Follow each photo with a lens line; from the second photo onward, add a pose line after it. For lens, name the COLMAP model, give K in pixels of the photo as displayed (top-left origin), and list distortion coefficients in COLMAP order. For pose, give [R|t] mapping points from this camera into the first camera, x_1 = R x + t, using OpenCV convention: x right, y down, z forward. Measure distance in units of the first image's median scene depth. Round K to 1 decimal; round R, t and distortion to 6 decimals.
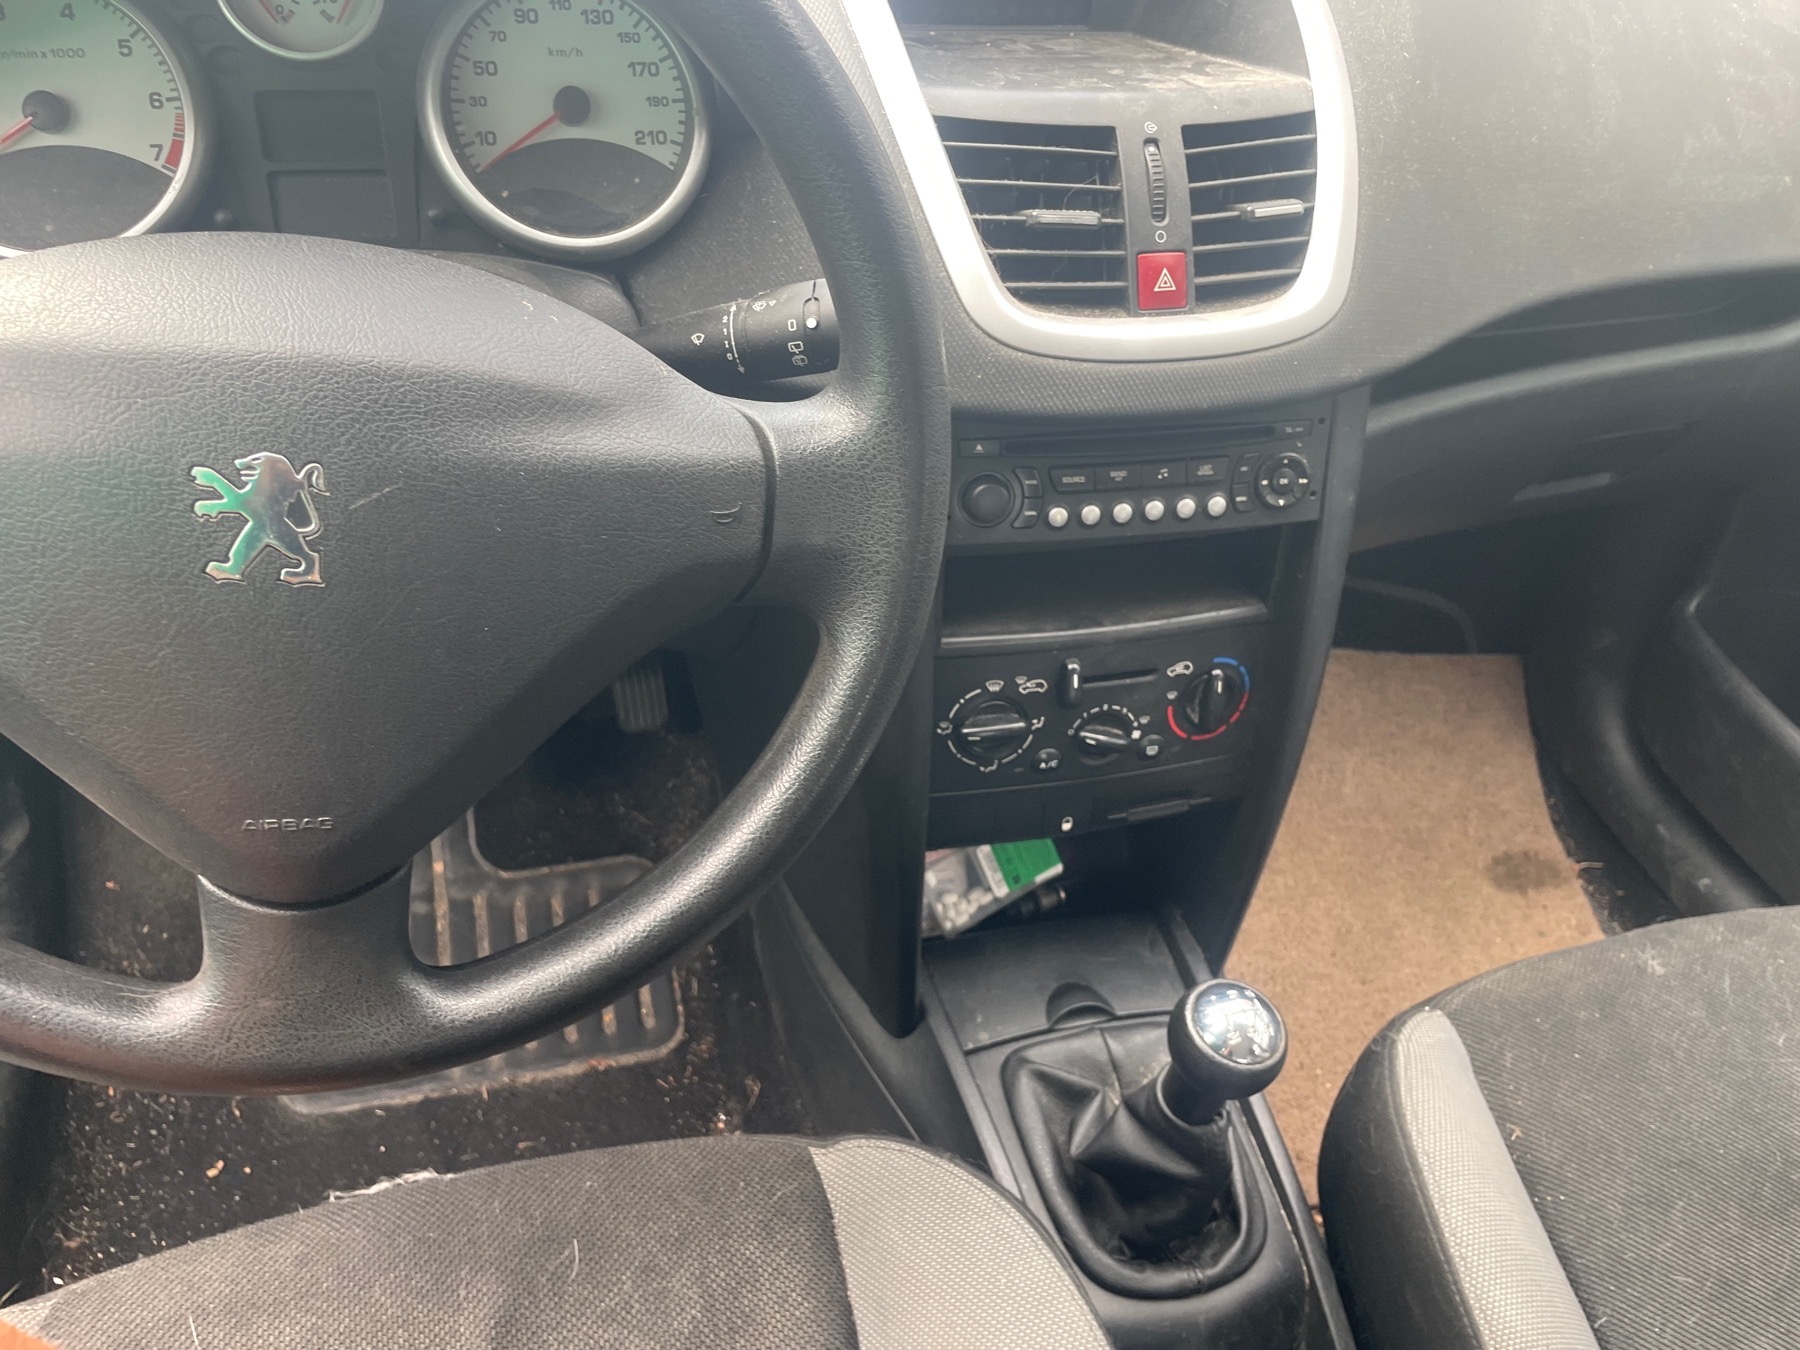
lens RADIAL K [[1375.4, 0, 900.0], [0, 1375.4, 686.8], [0, 0, 1]] dist [0.077307, -0.101434]
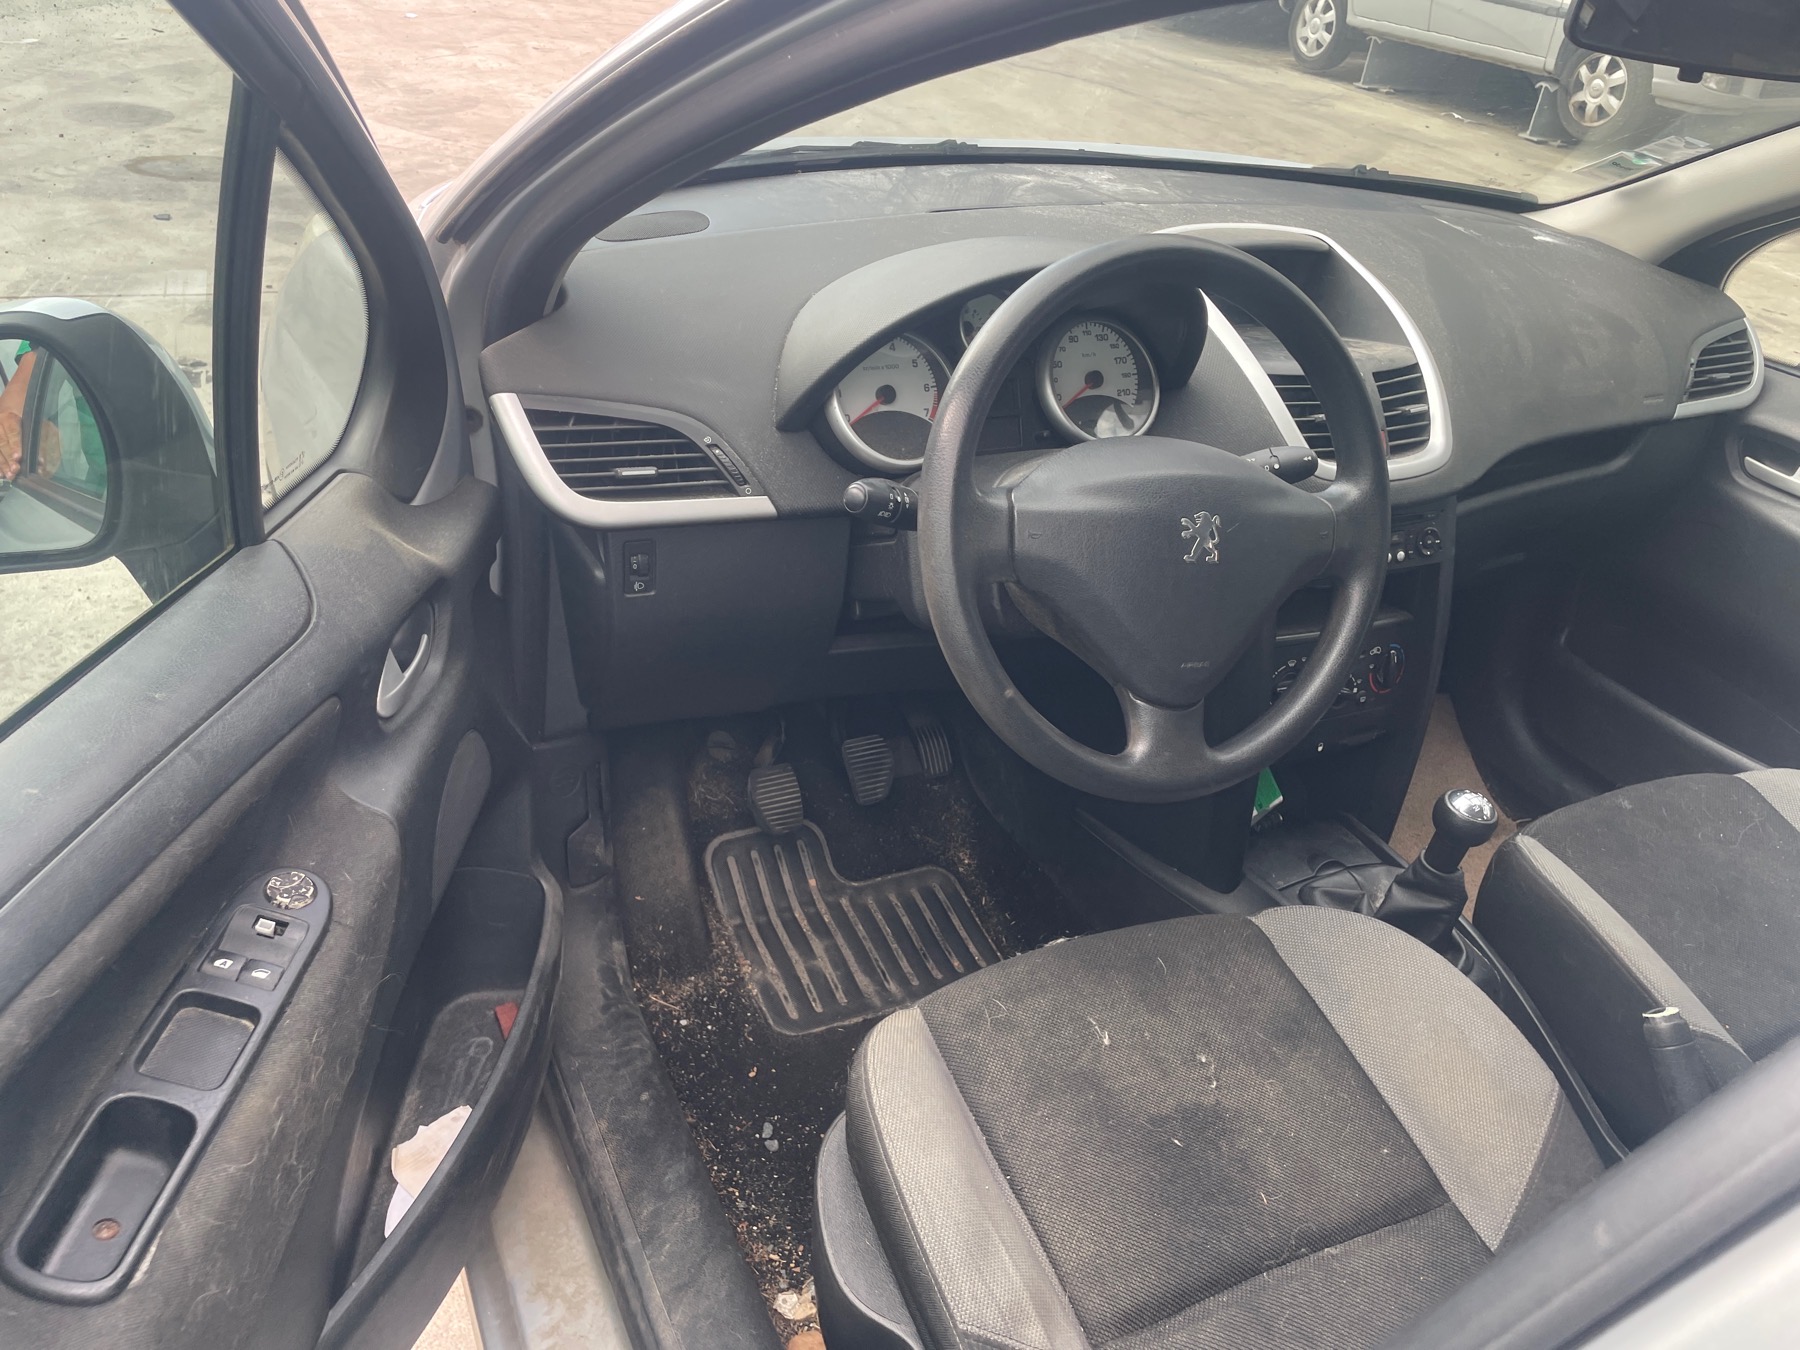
lens RADIAL K [[1375.4, 0, 883.2], [0, 1375.4, 682.4], [0, 0, 1]] dist [0.077307, -0.101434]
pose [[0.982511, -0.084302, 0.166027, -0.795348], [0.110008, 0.982196, -0.152281, 0.251331], [-0.150234, 0.167882, 0.974292, -0.732280]]
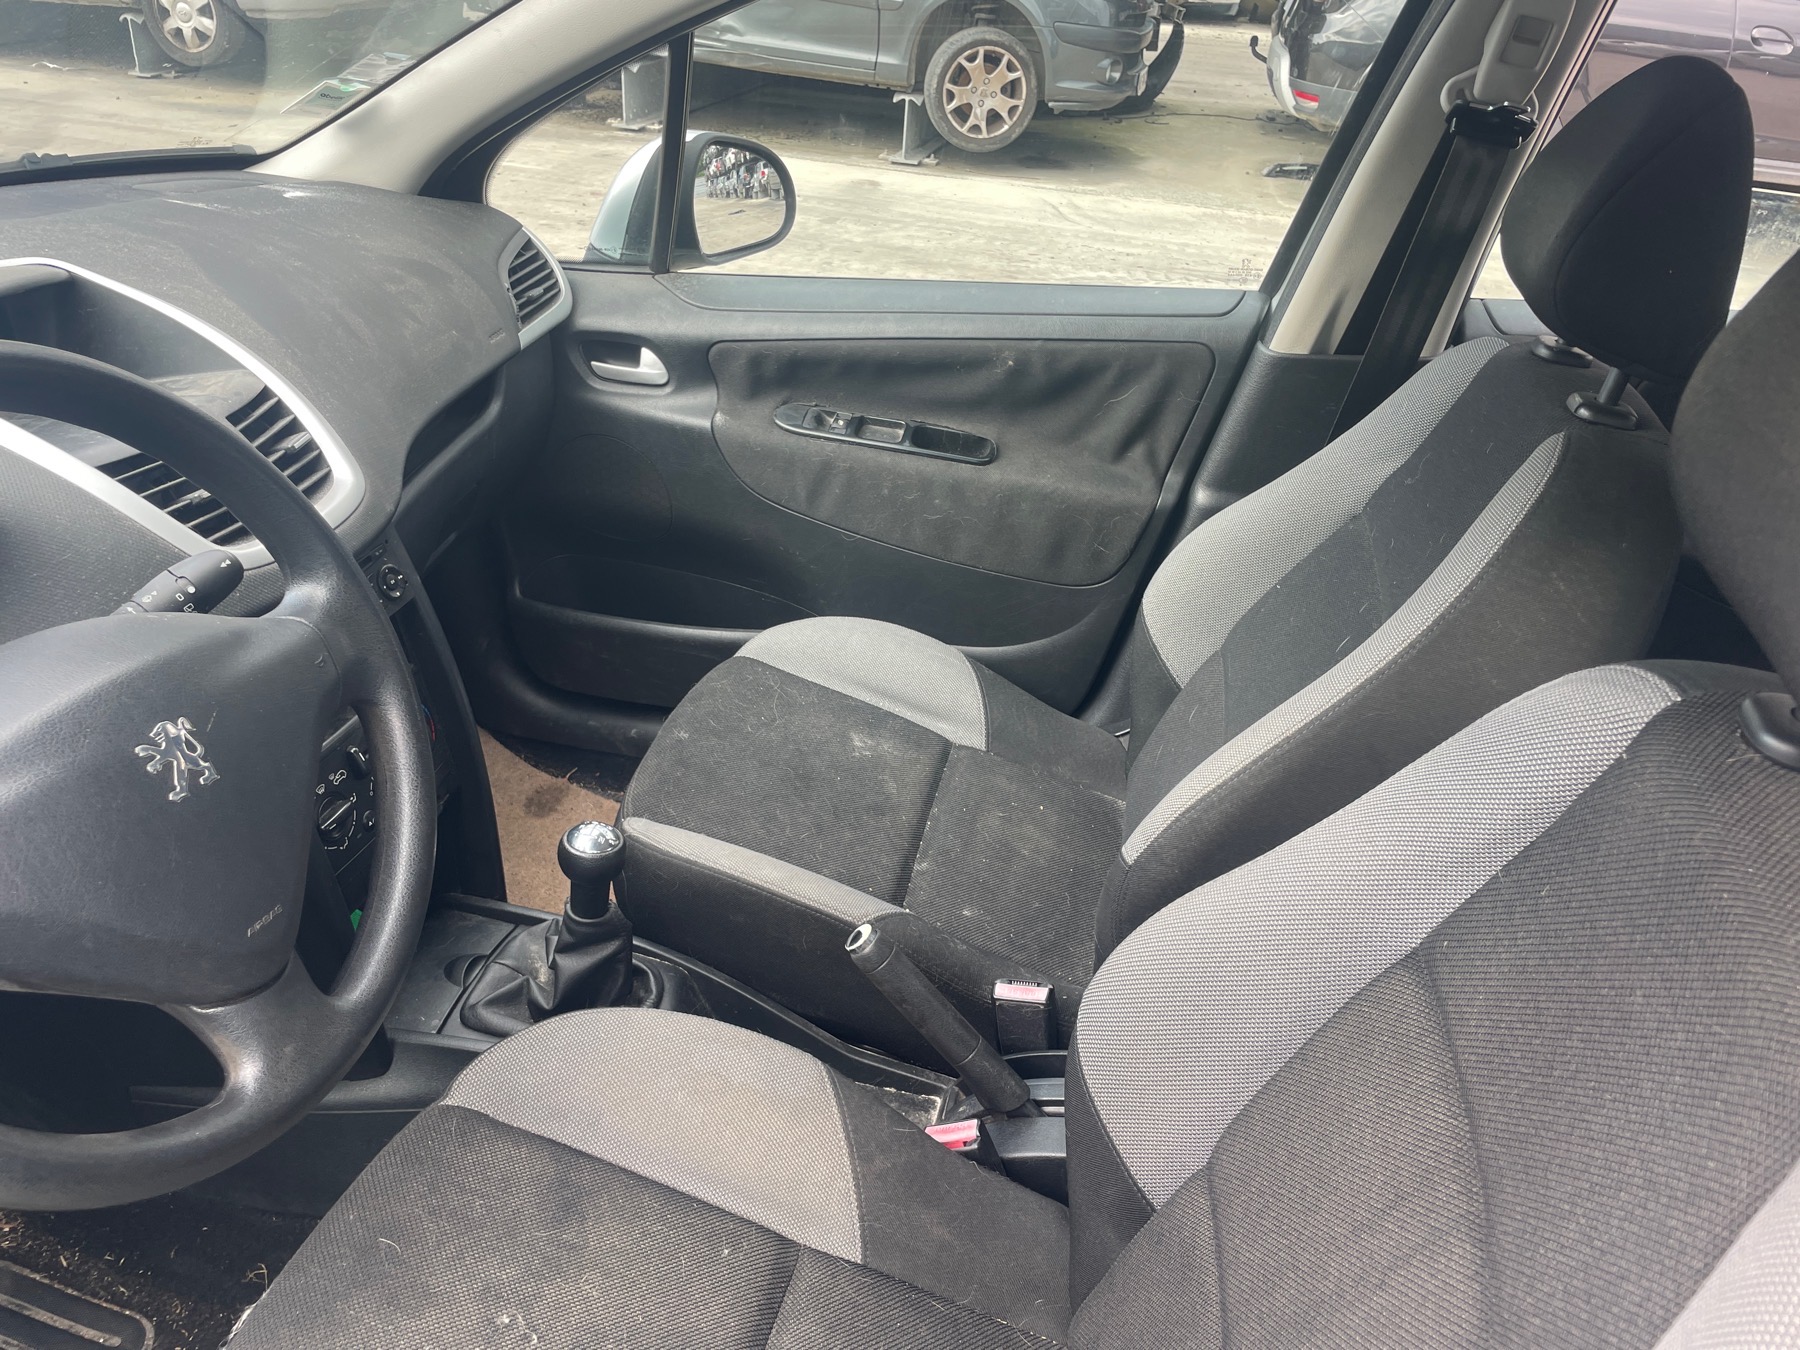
lens RADIAL K [[1375.4, 0, 883.4], [0, 1375.4, 687.9], [0, 0, 1]] dist [0.077307, -0.101434]
pose [[0.478549, -0.494059, 0.725877, -0.669661], [0.578941, 0.799073, 0.162201, 0.020073], [-0.660165, 0.342619, 0.668426, -0.411037]]
